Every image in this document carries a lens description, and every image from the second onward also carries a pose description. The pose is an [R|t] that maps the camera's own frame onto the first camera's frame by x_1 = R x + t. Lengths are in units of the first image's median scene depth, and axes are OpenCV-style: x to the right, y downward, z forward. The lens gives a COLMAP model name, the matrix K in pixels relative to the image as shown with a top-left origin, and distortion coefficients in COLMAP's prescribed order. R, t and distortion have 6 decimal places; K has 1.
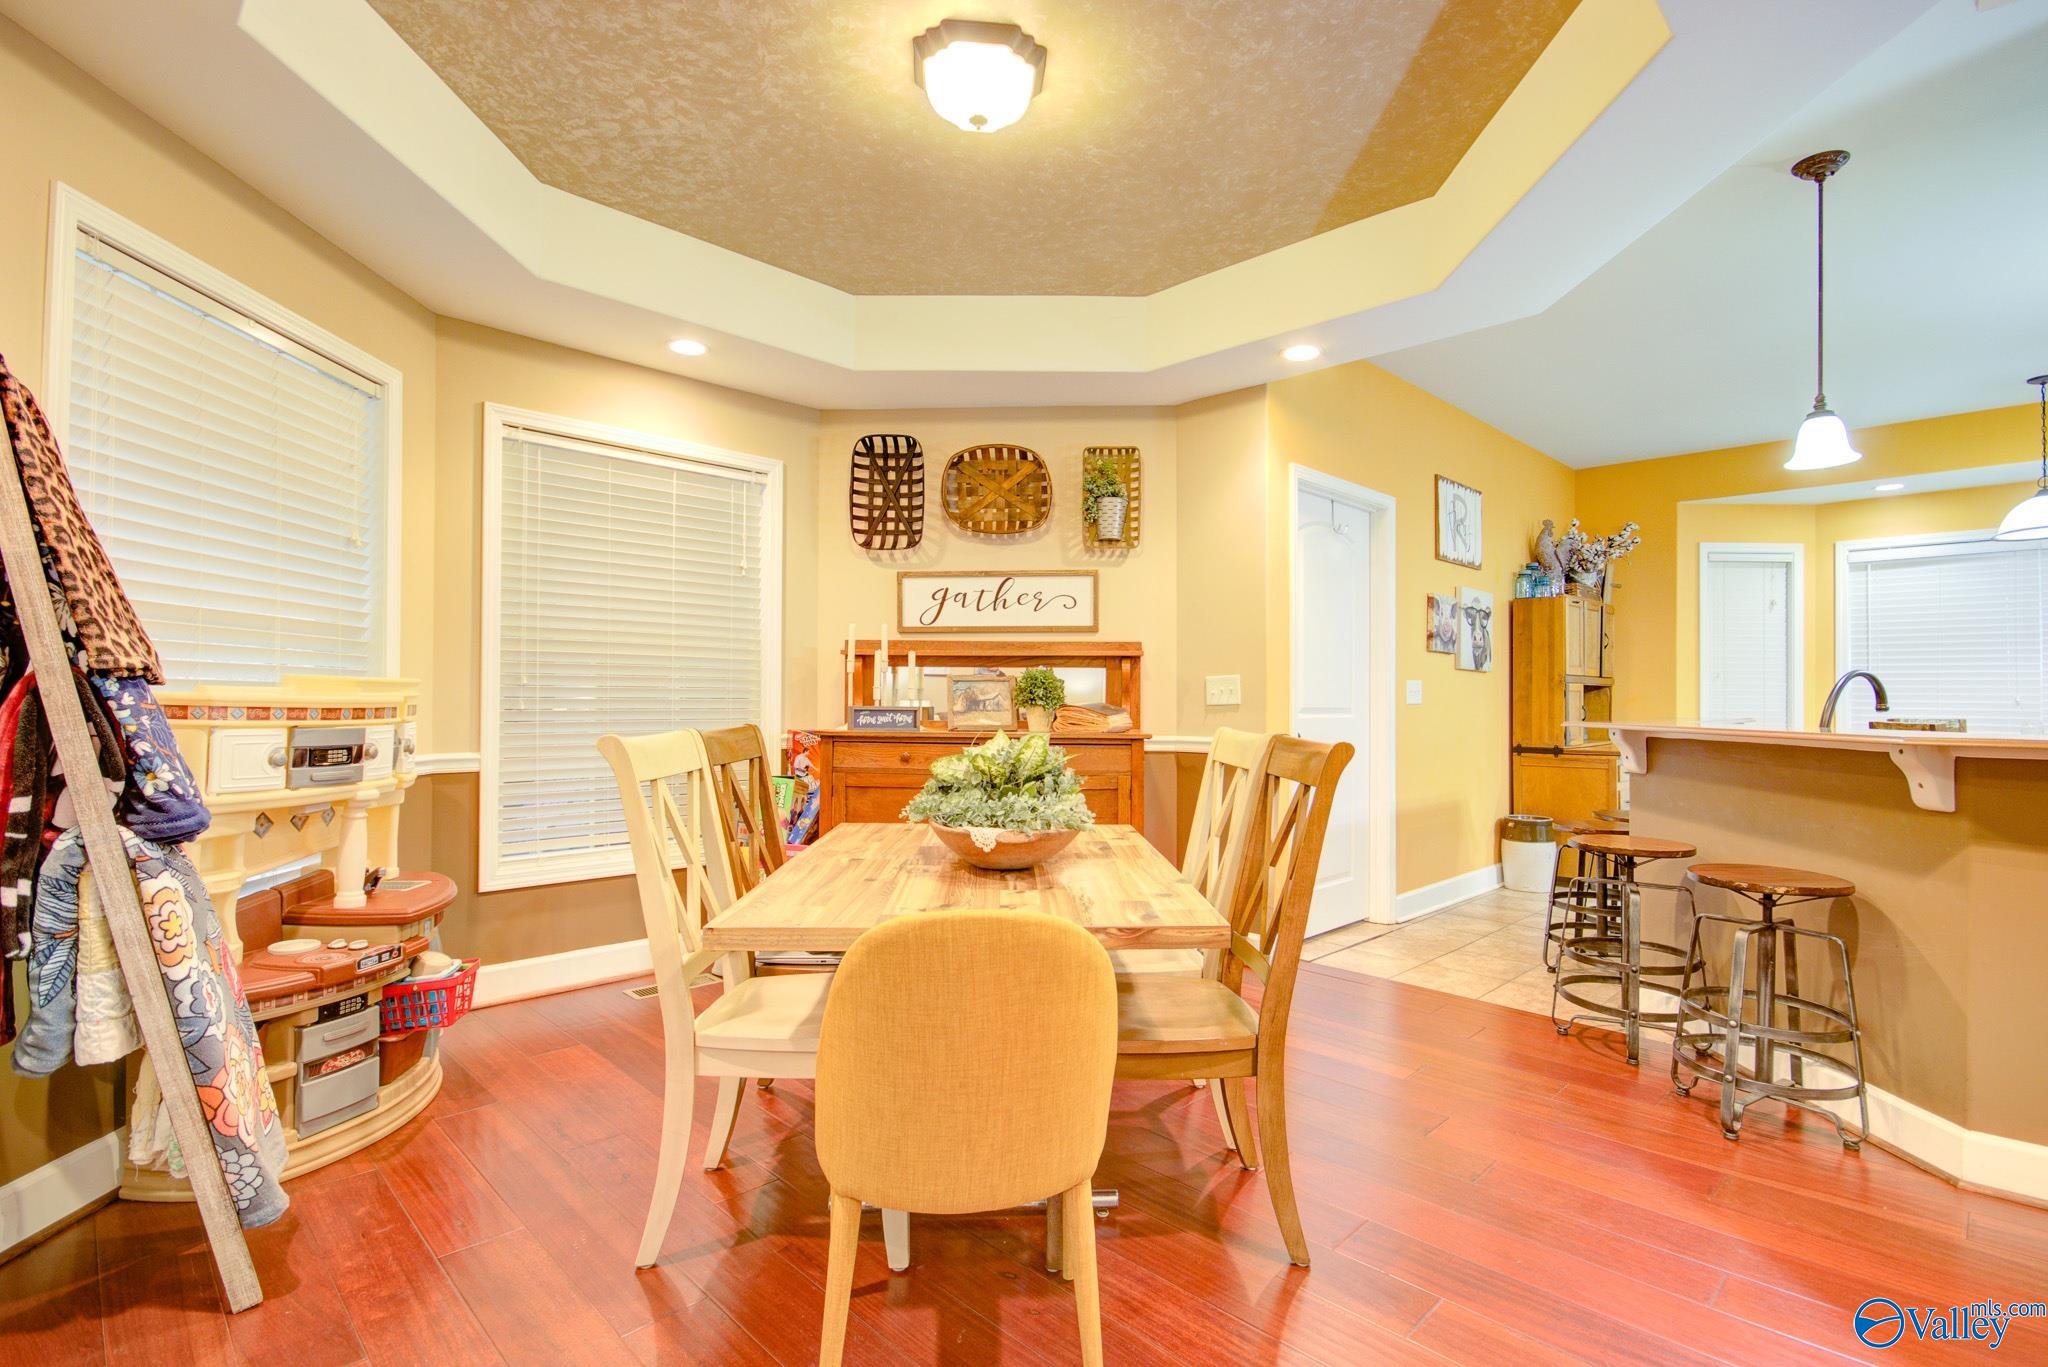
lens RADIAL K [[987.0, 0, 1049.1], [0, 987.0, 686.0], [0, 0, 1]] dist [0.000260, -0.000084]
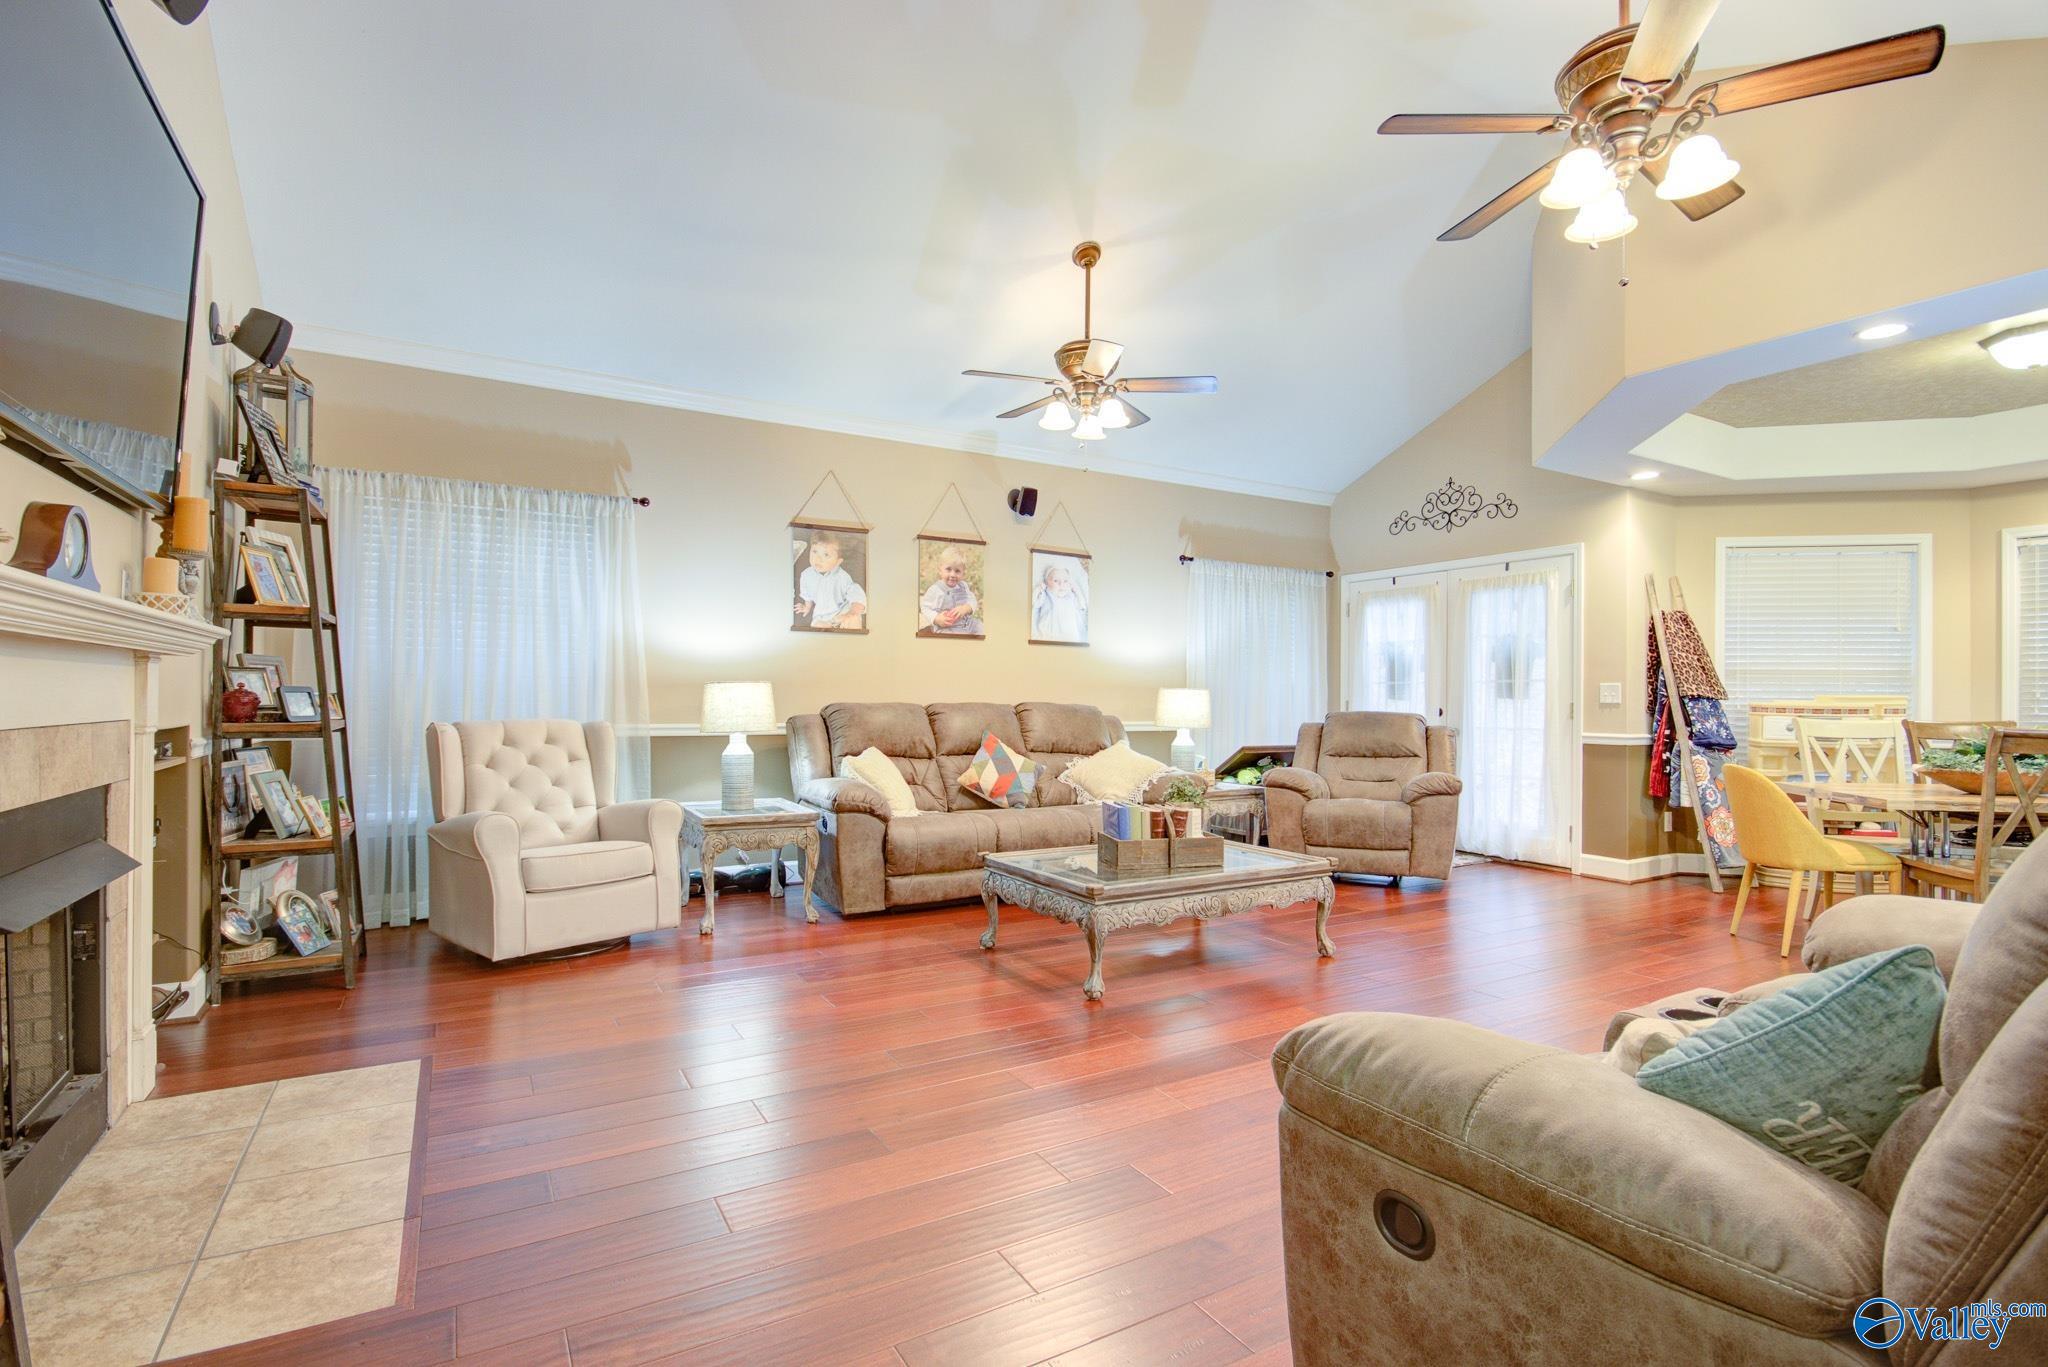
lens RADIAL K [[973.5, 0, 1042.3], [0, 973.5, 691.4], [0, 0, 1]] dist [-0.002183, -0.001147]
pose [[-0.239032, -0.013635, -0.970916, 1.151170], [0.005238, 0.999869, -0.015331, 0.003415], [0.970998, -0.008751, -0.238929, -0.156870]]
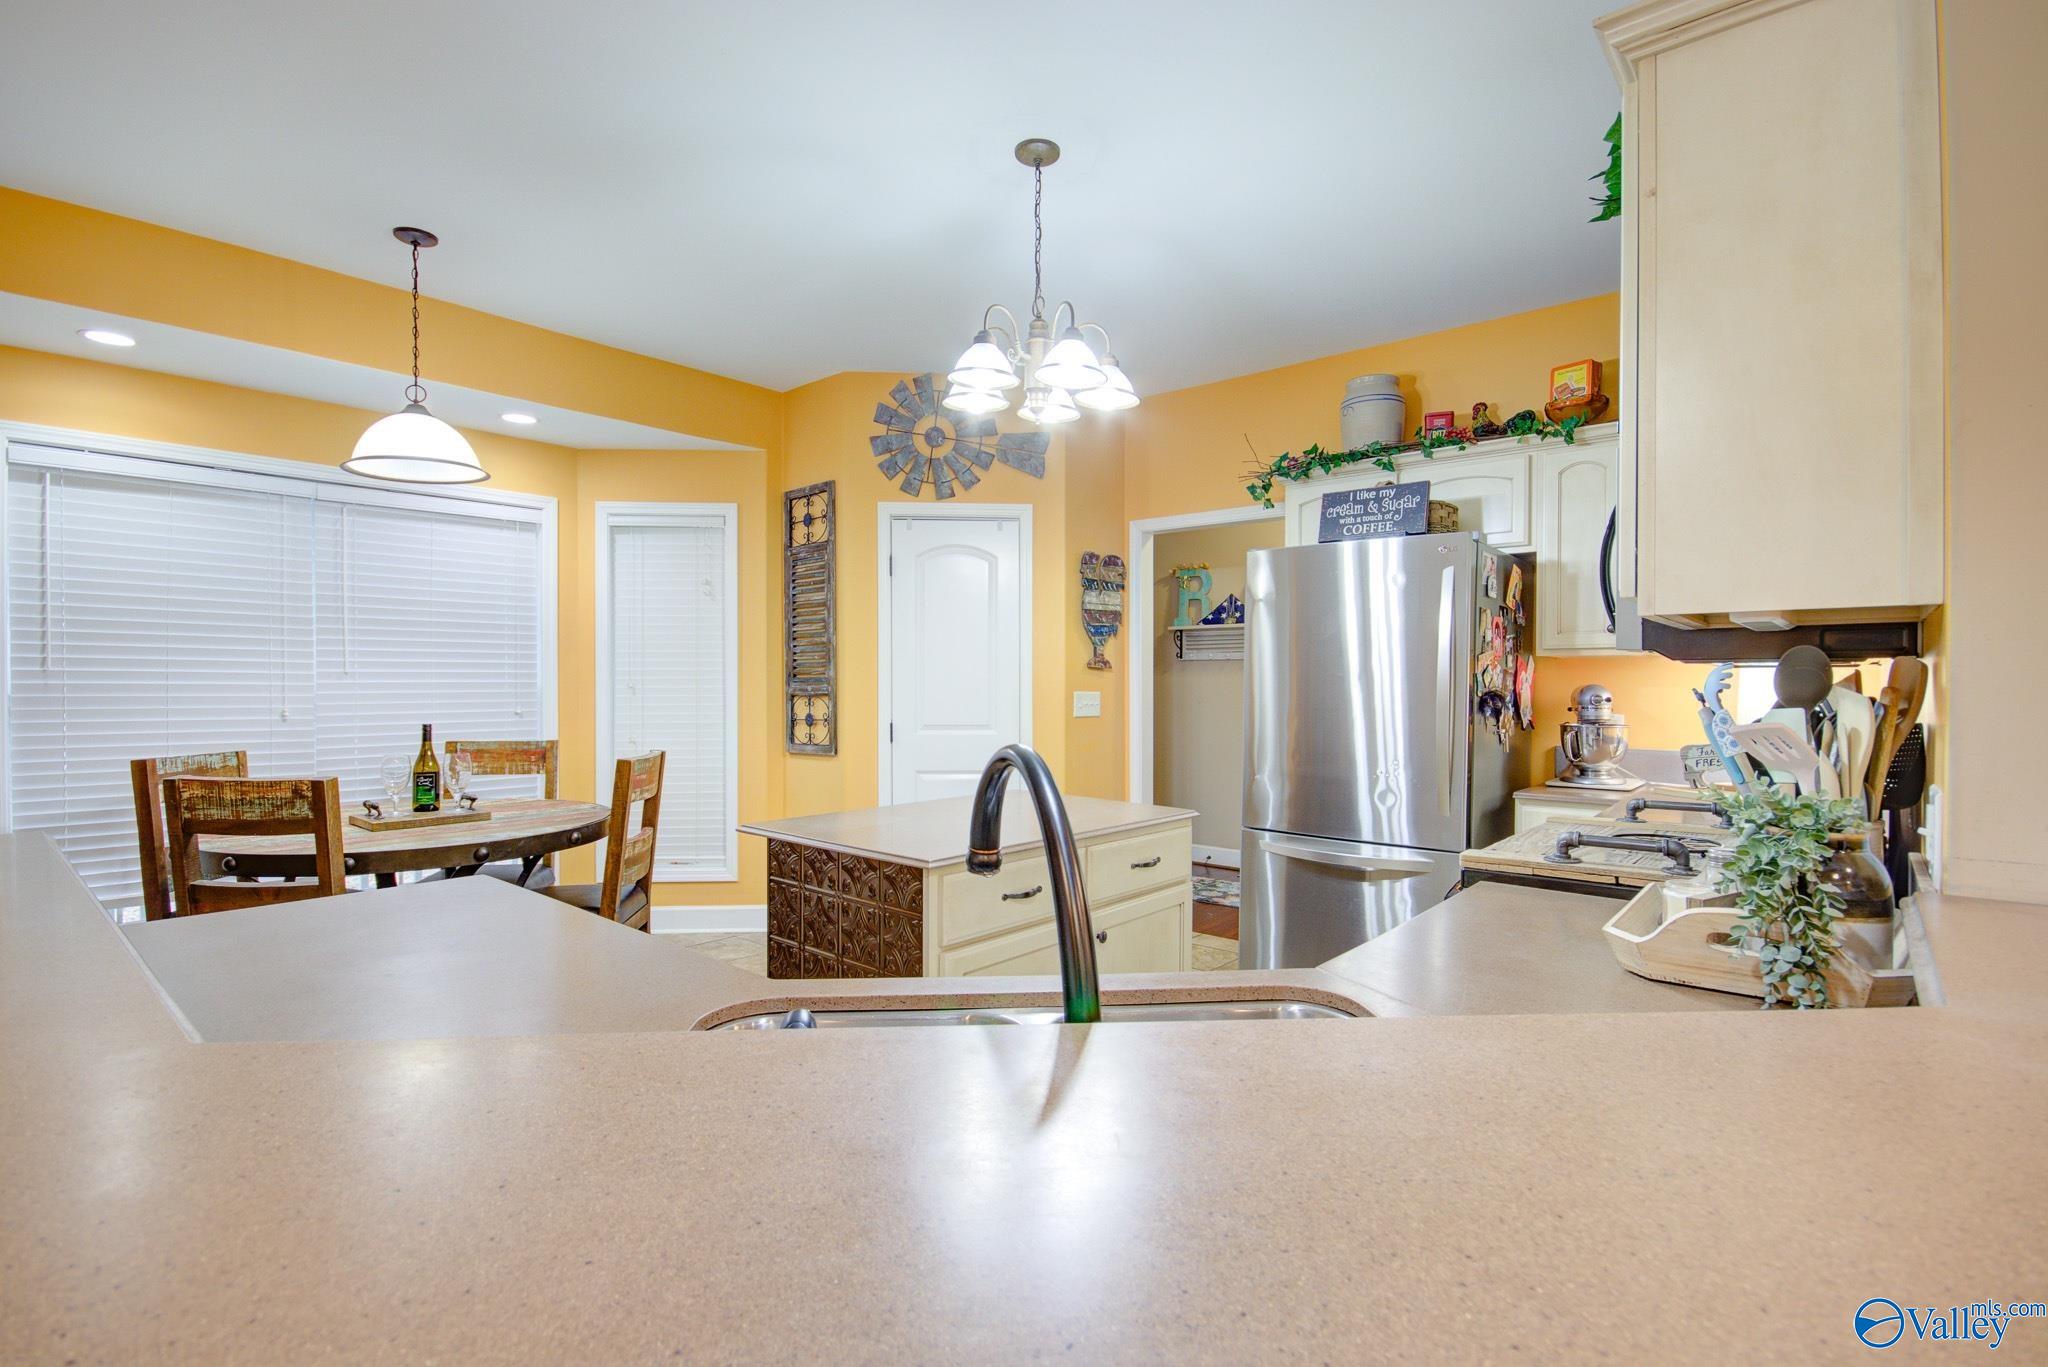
lens RADIAL K [[947.9, 0, 1034.9], [0, 947.9, 690.7], [0, 0, 1]] dist [0.001663, -0.009652]
pose [[-0.084337, -0.013340, 0.996348, 0.383742], [-0.016942, 0.999785, 0.011952, -0.024959], [-0.996293, -0.015872, -0.084545, 0.720889]]
